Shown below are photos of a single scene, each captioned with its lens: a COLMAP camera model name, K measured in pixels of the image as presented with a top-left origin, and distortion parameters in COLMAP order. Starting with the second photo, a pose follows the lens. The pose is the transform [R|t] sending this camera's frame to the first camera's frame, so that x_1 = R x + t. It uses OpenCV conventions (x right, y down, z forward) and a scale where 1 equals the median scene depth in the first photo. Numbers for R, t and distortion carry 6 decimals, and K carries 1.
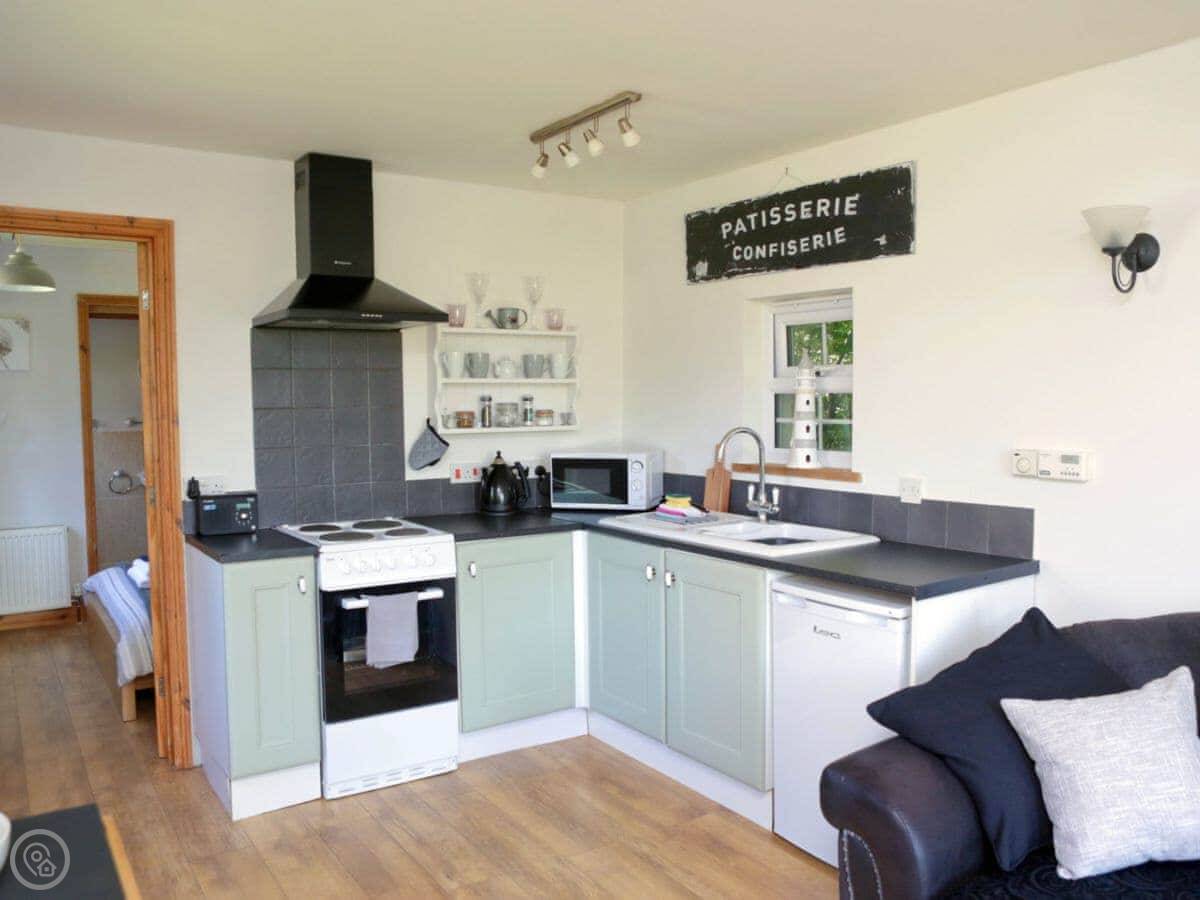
lens RADIAL K [[957.4, 0, 600.0], [0, 957.4, 450.0], [0, 0, 1]] dist [-0.001514, -0.000946]
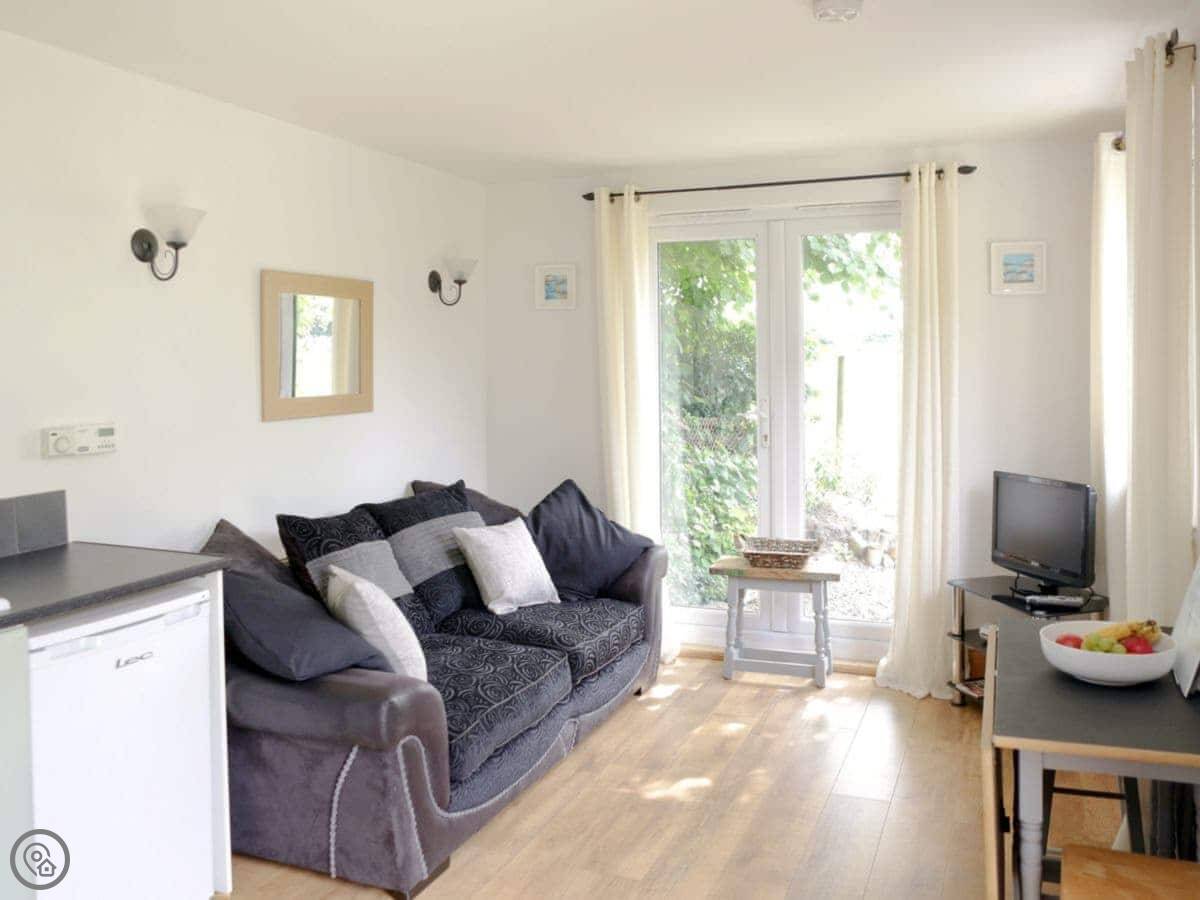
lens RADIAL K [[1030.9, 0, 600.0], [0, 1030.9, 450.0], [0, 0, 1]] dist [-0.000779, -0.000416]
pose [[-0.571885, -0.052141, 0.818675, -0.713392], [0.061956, 0.992382, 0.106484, -0.055533], [-0.817991, 0.111619, -0.564298, 1.172189]]
